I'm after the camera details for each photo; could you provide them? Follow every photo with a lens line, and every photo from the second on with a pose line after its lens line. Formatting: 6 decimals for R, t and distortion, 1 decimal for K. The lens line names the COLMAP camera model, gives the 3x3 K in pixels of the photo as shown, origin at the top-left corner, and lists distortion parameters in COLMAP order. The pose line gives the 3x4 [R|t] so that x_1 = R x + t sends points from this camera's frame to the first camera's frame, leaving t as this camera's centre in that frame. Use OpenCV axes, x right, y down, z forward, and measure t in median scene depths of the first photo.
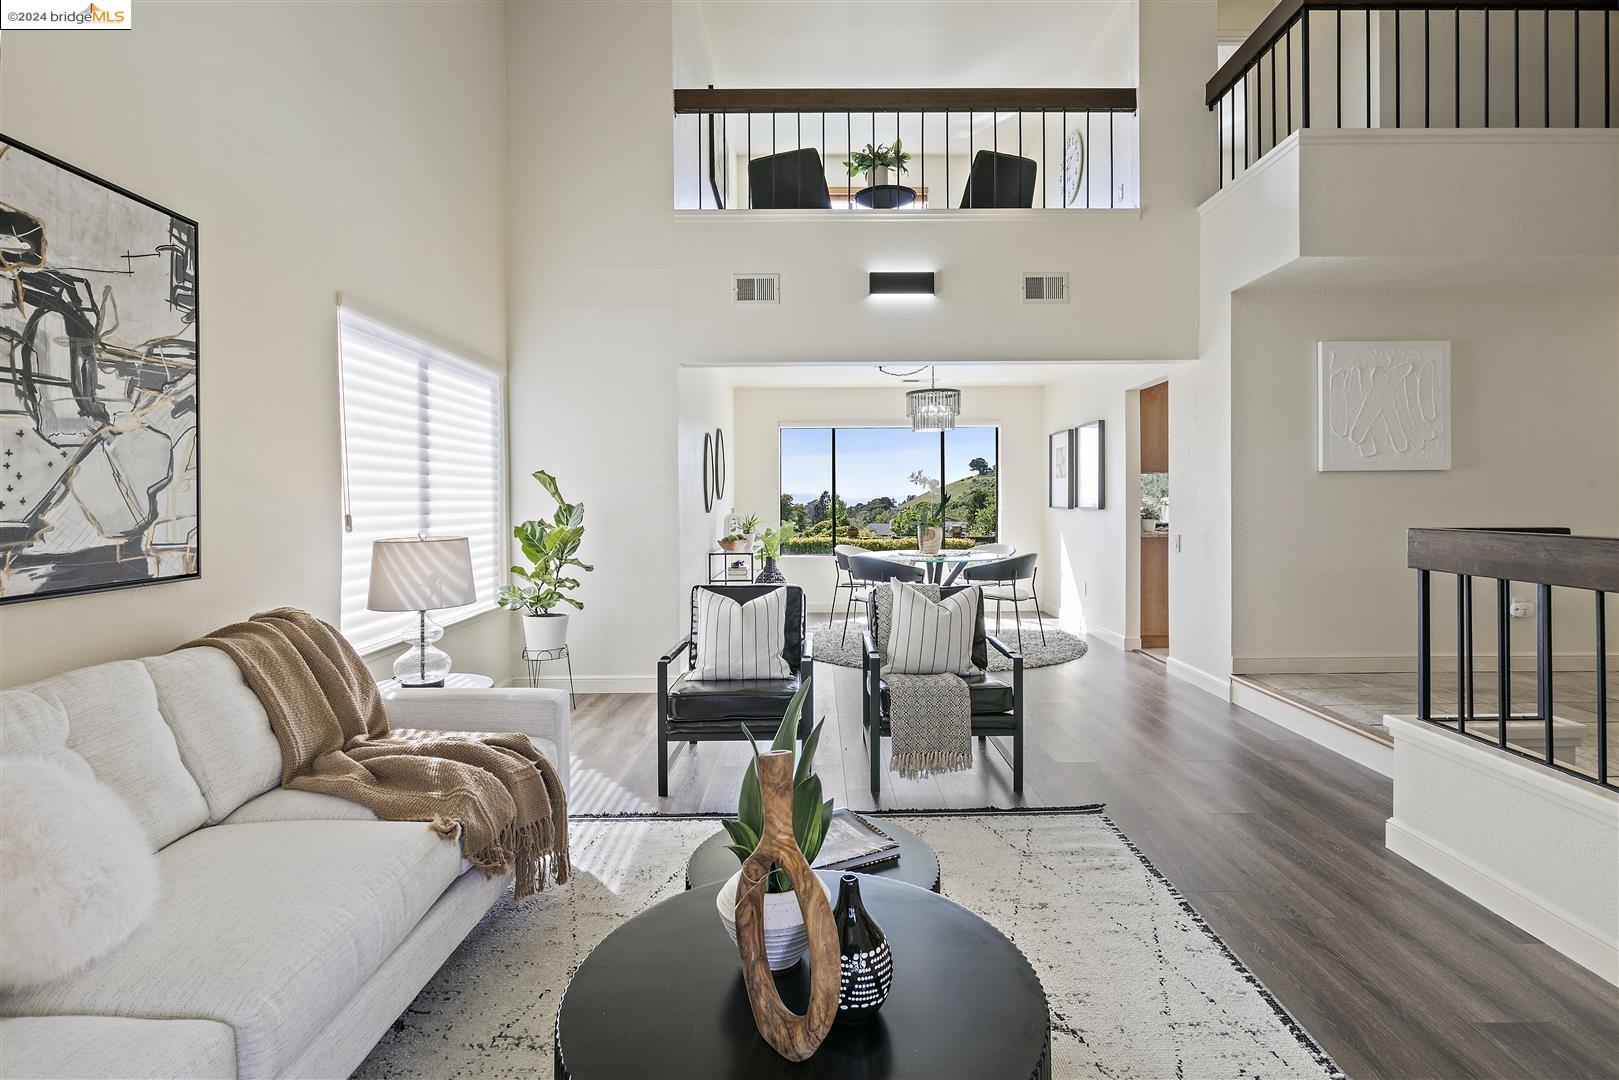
lens RADIAL K [[790.4, 0, 791.0], [0, 790.4, 504.1], [0, 0, 1]] dist [0.000361, -0.000359]
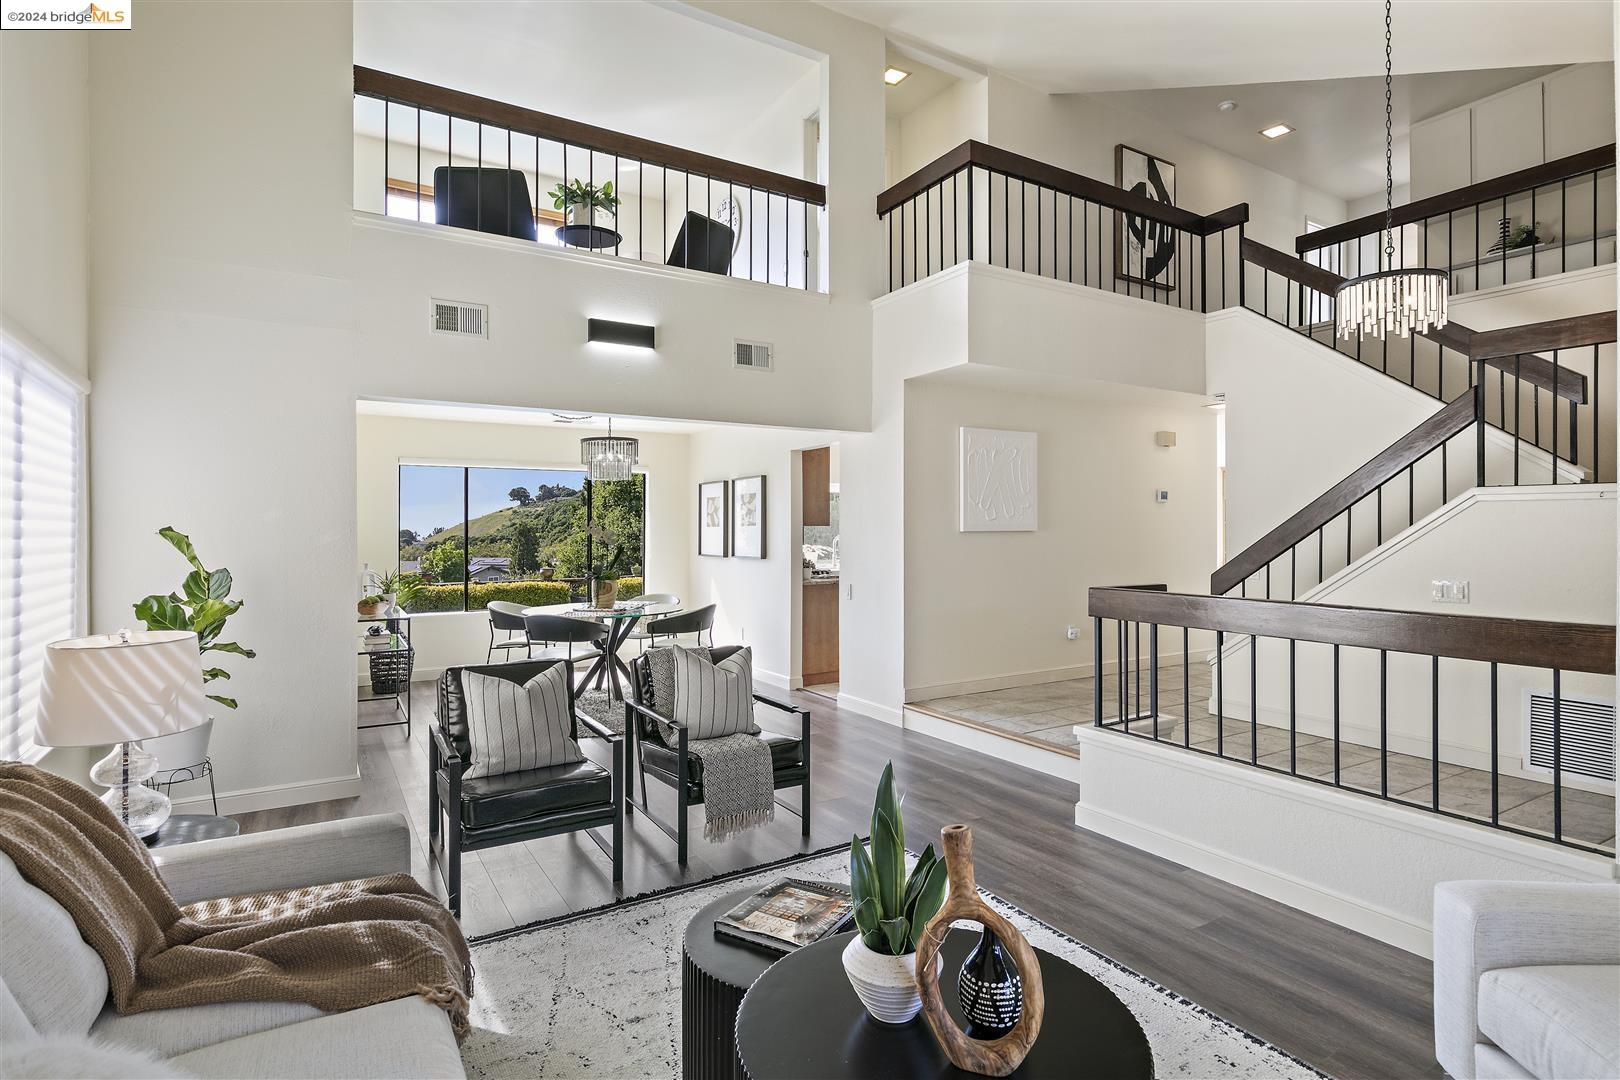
lens RADIAL K [[837.5, 0, 809.7], [0, 837.5, 530.5], [0, 0, 1]] dist [0.002585, 0.000705]
pose [[0.852110, 0.003543, 0.523350, -0.214930], [0.002064, 0.999947, -0.010129, -0.029969], [-0.523358, 0.009711, 0.852057, 0.008839]]
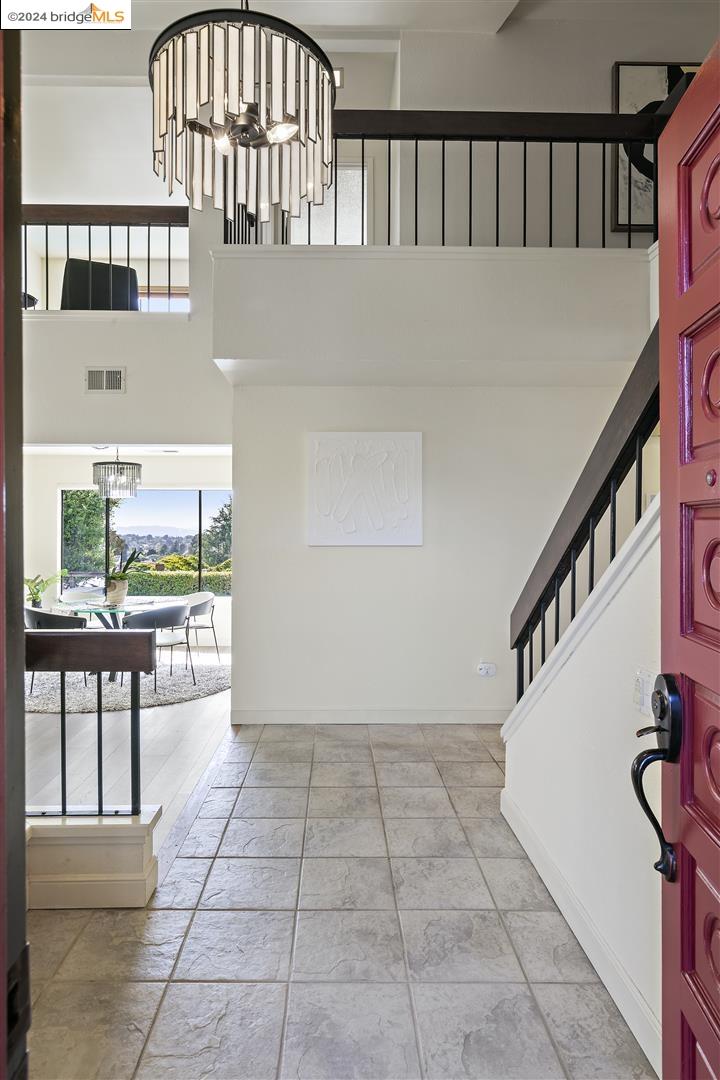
lens RADIAL K [[636.1, 0, 357.0], [0, 636.1, 532.9], [0, 0, 1]] dist [0.000915, 0.000767]
pose [[0.999888, 0.013970, -0.005295, 0.732880], [-0.014026, 0.999845, -0.010659, -0.050698], [0.005145, 0.010732, 0.999929, 0.092062]]
